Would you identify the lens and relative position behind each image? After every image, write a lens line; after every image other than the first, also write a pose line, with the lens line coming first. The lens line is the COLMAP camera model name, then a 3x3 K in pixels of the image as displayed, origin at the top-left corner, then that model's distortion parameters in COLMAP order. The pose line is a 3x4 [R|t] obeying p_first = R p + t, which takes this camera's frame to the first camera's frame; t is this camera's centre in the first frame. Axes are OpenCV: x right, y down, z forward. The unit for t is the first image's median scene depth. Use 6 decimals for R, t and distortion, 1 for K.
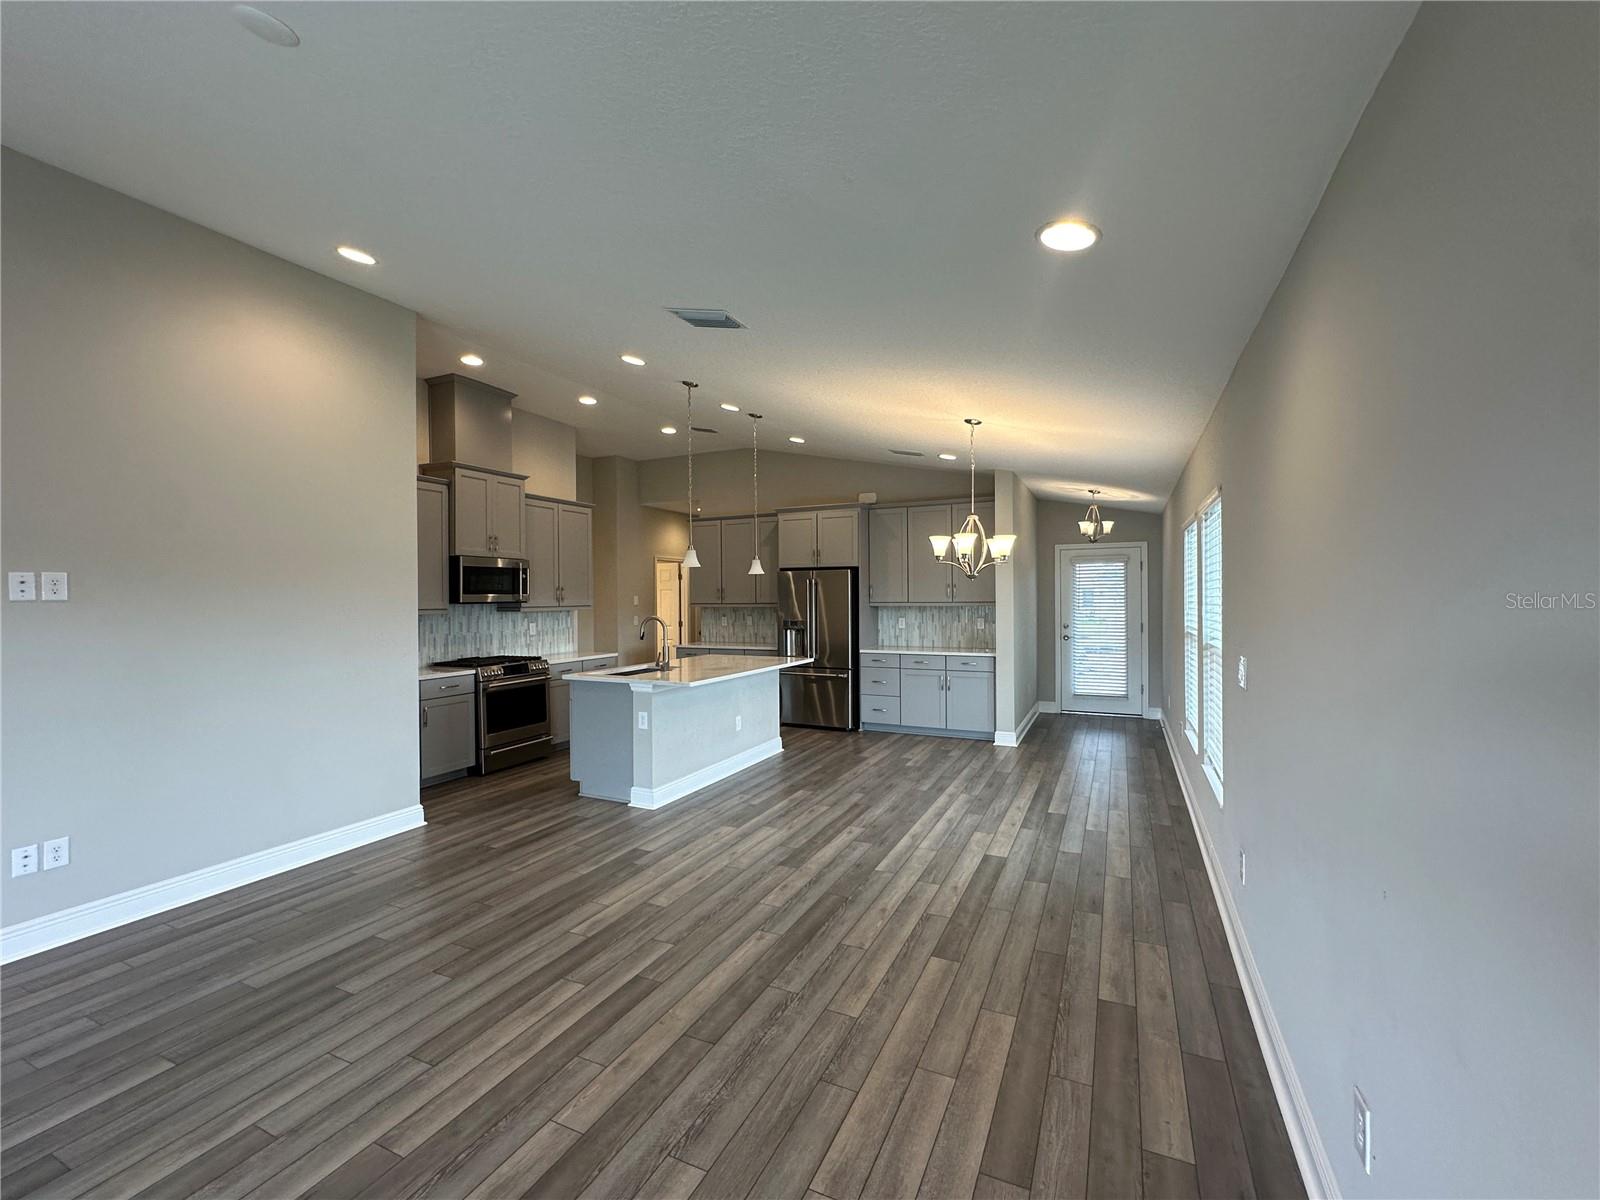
lens RADIAL K [[682.2, 0, 800.5], [0, 682.2, 602.4], [0, 0, 1]] dist [-0.002351, 0.000438]
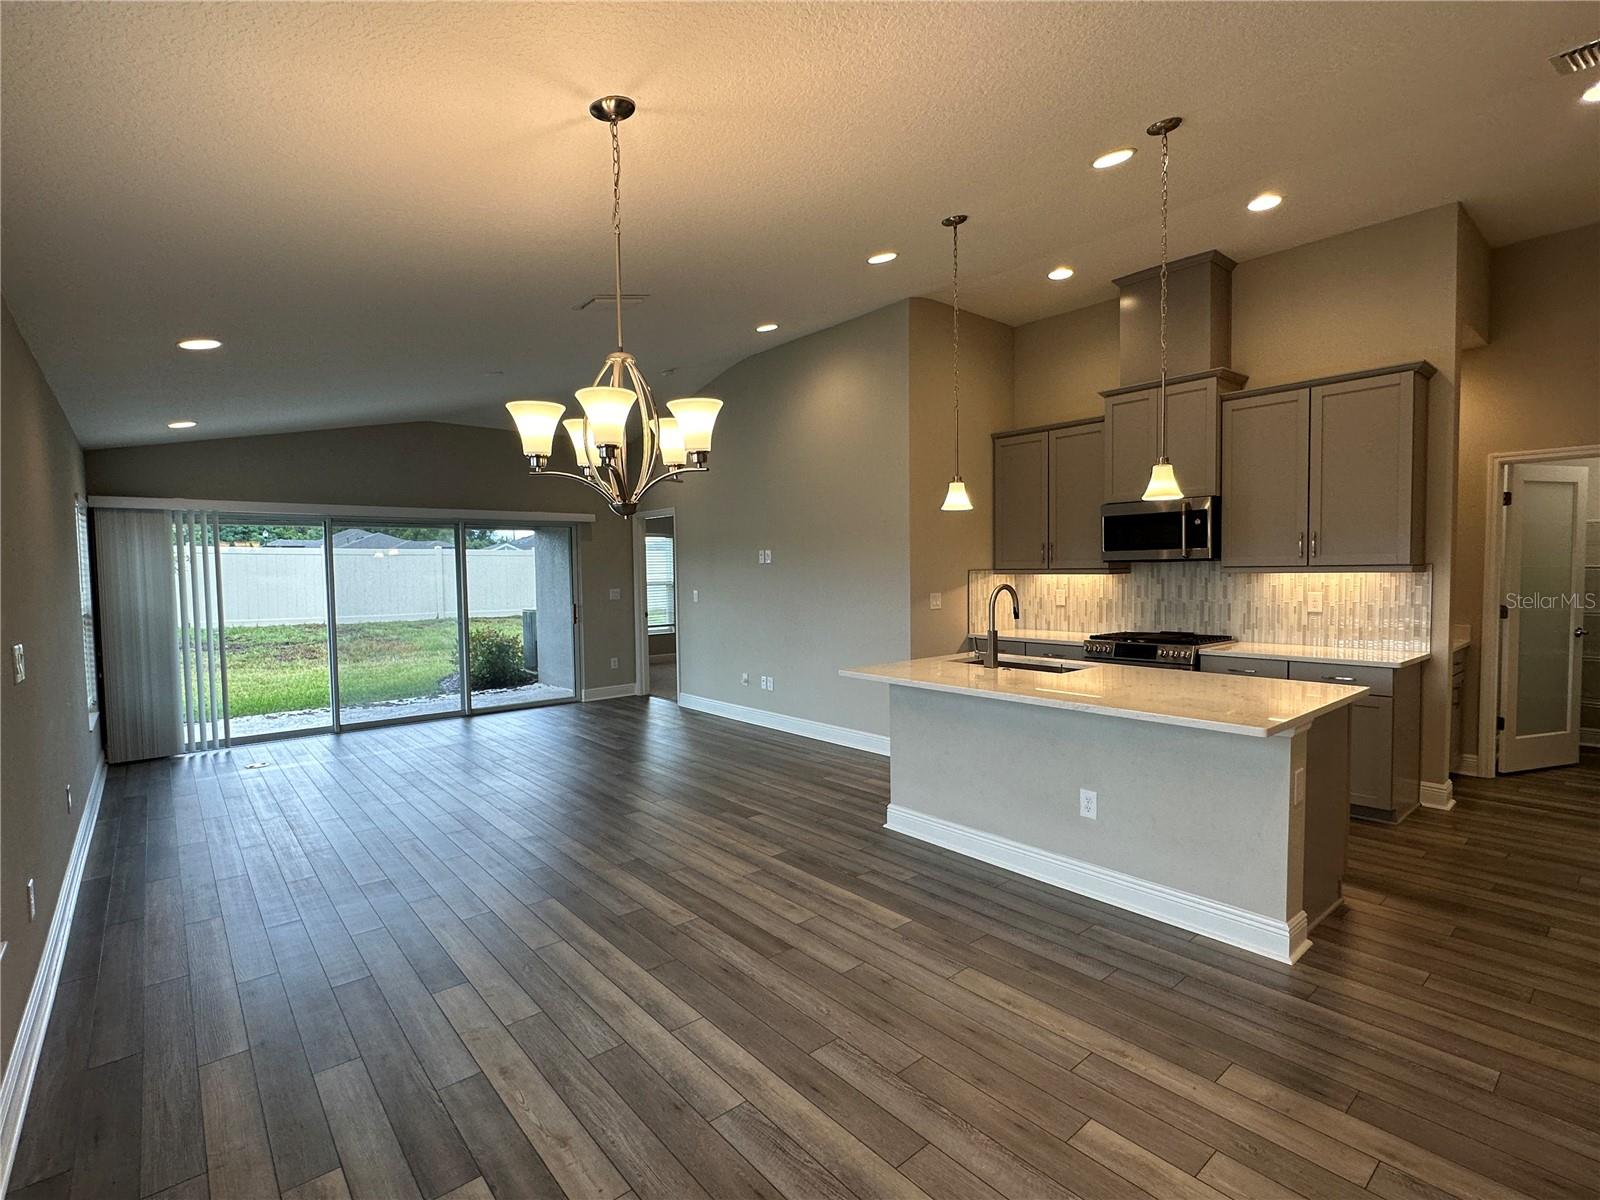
lens RADIAL K [[767.9, 0, 800.6], [0, 767.9, 606.7], [0, 0, 1]] dist [-0.002602, -0.000519]
pose [[-0.415826, 0.060620, -0.907421, 0.593429], [0.012627, 0.998065, 0.060889, -0.006883], [0.909356, 0.013861, -0.415787, 1.223920]]
